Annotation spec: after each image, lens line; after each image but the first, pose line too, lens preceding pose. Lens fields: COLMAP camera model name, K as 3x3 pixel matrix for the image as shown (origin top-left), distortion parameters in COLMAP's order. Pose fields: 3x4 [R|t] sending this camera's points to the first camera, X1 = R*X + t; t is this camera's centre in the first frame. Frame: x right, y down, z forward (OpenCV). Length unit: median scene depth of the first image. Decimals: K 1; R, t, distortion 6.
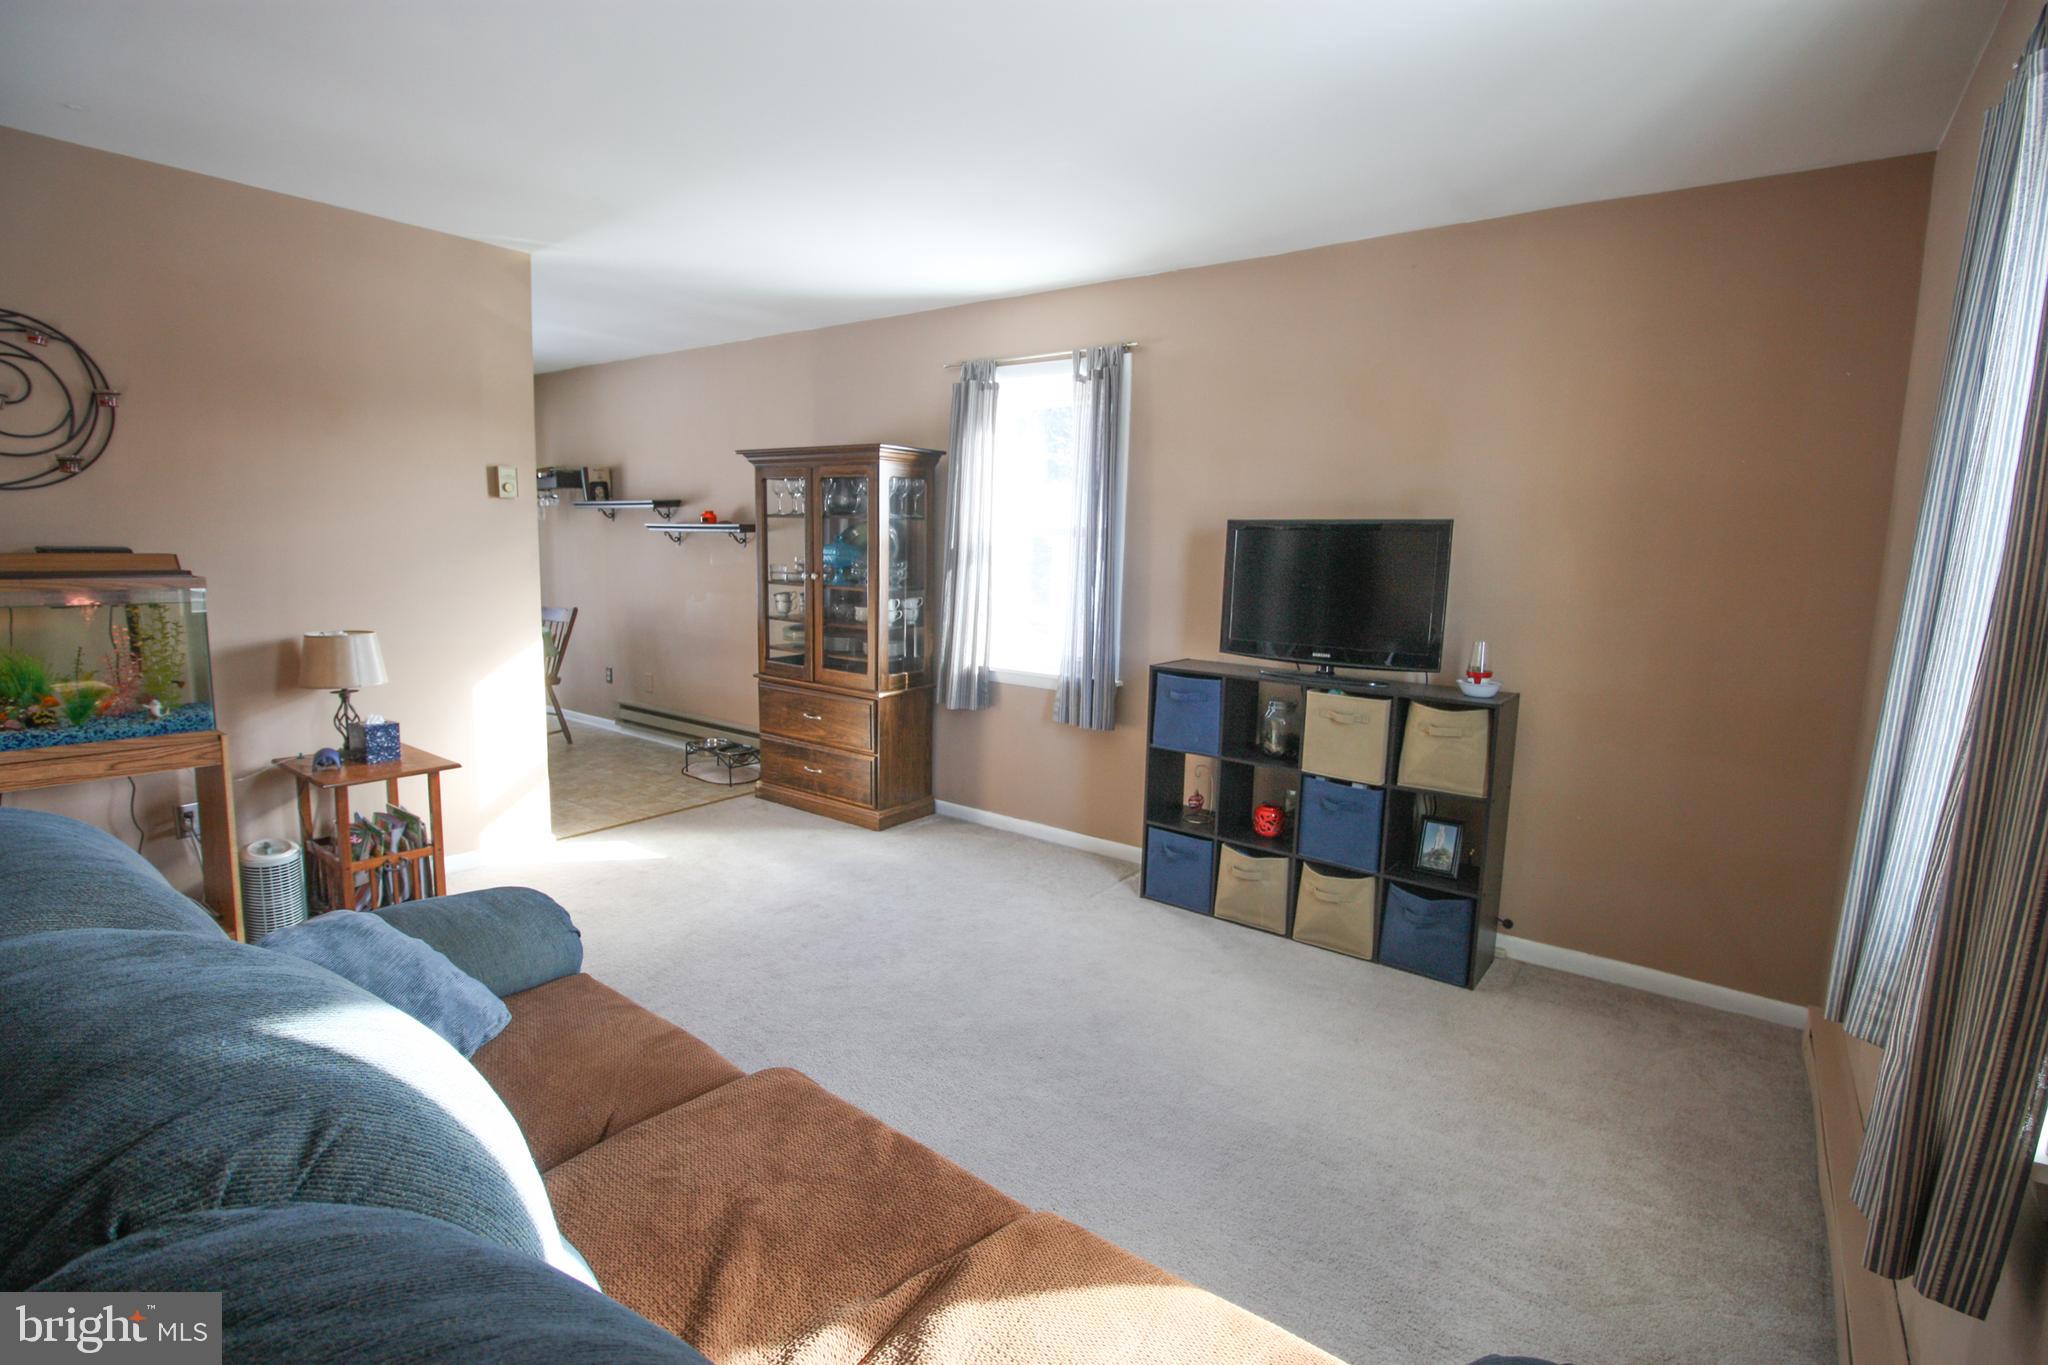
lens RADIAL K [[967.2, 0, 1031.8], [0, 967.2, 666.9], [0, 0, 1]] dist [-0.000168, -0.000061]
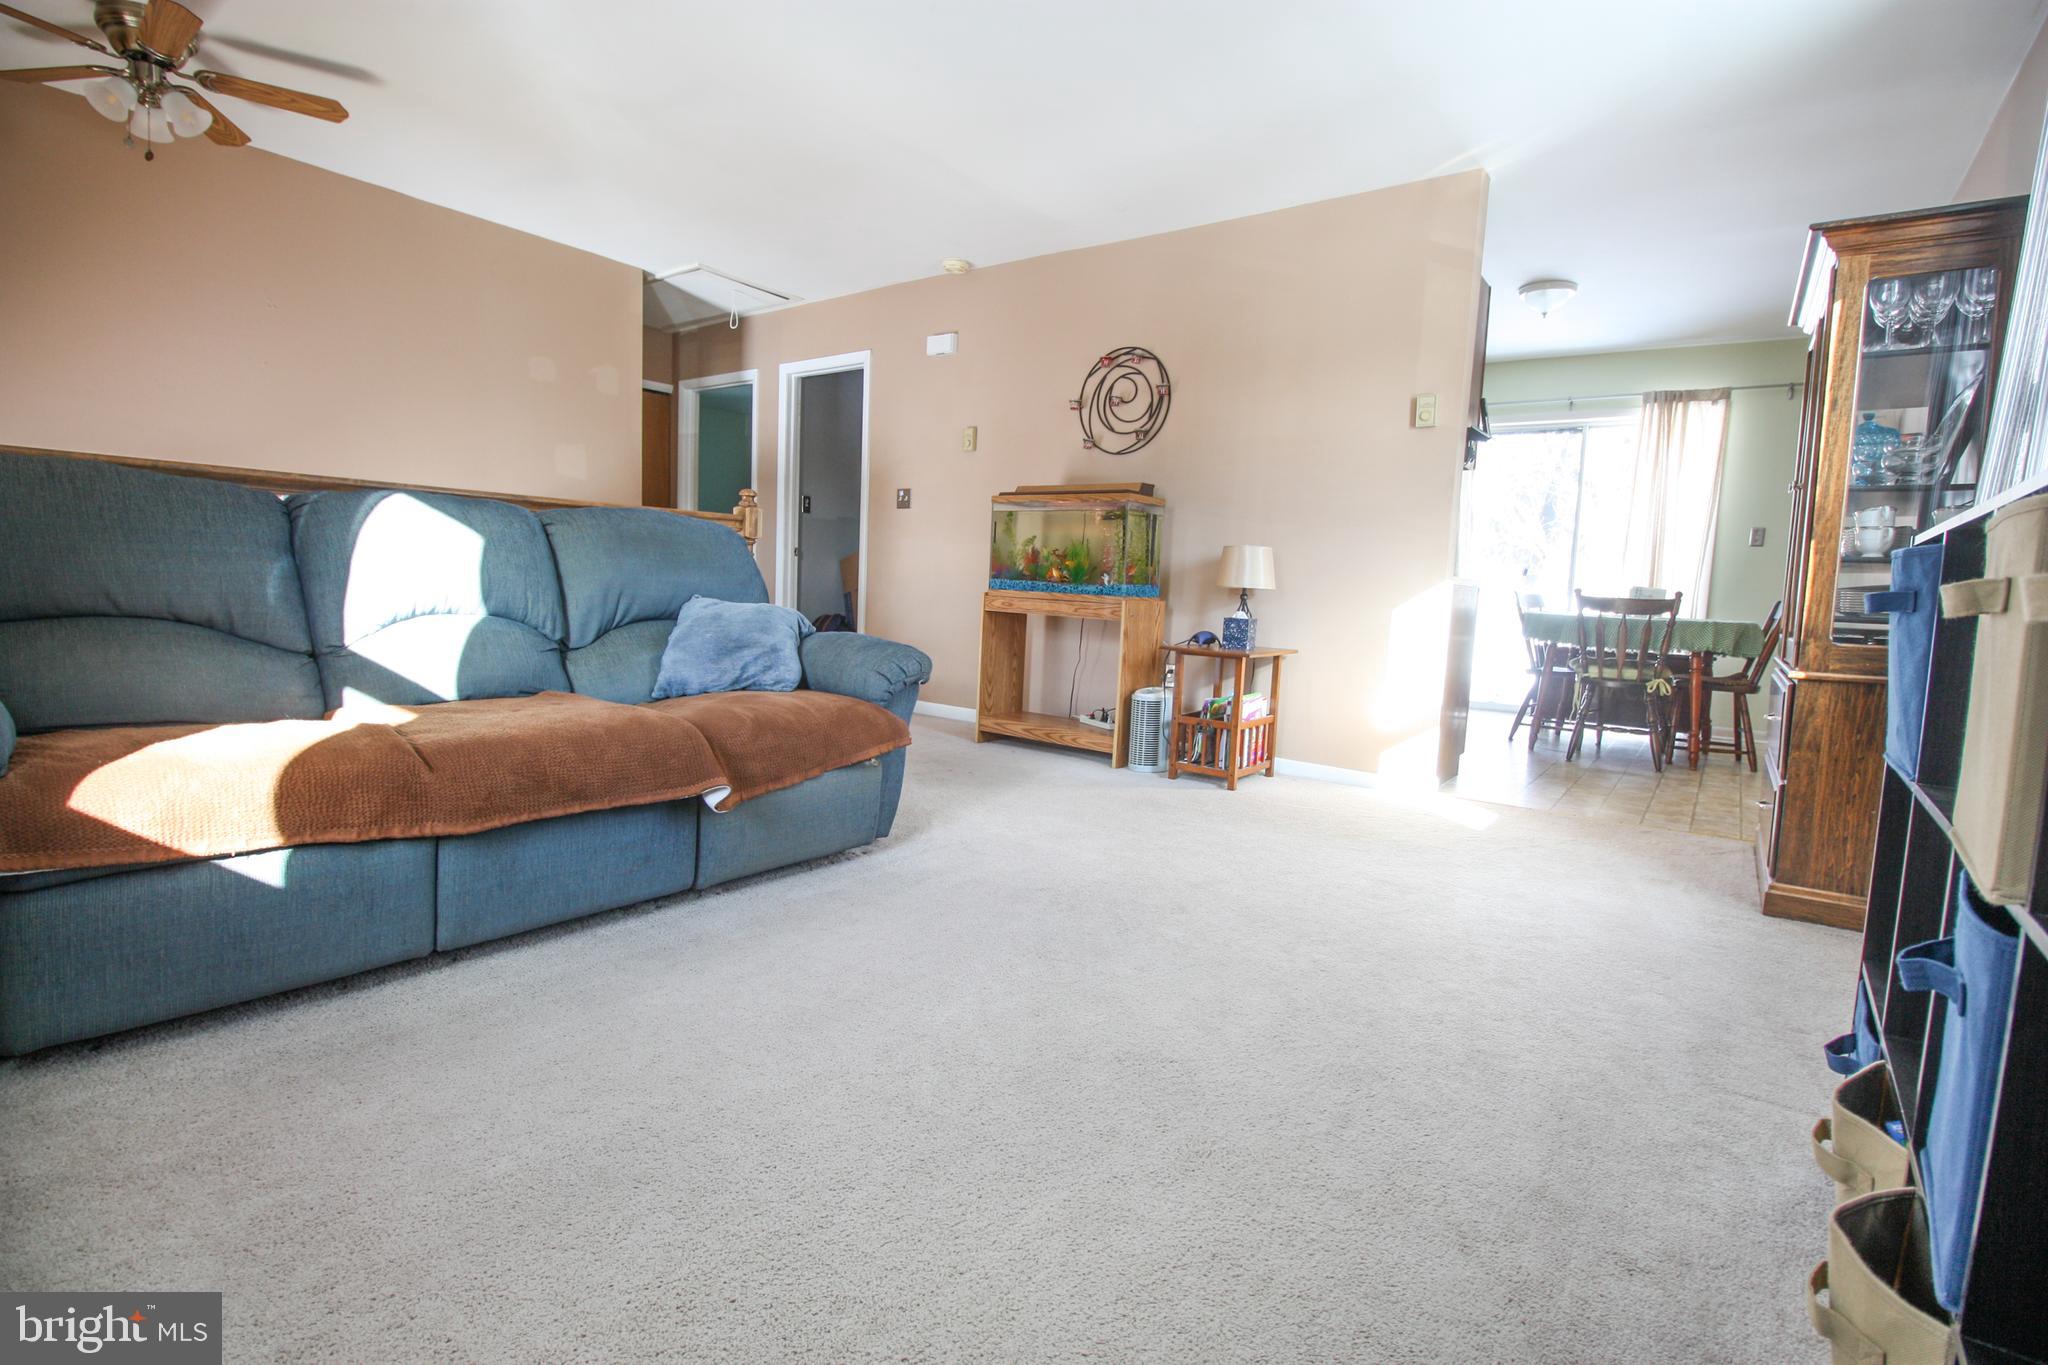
lens RADIAL K [[967.2, 0, 1031.8], [0, 967.2, 666.9], [0, 0, 1]] dist [-0.000168, -0.000061]
pose [[0.002398, 0.066045, -0.997814, 0.549418], [-0.168909, 0.983506, 0.064692, 0.084268], [0.985629, 0.168385, 0.013514, 0.740689]]
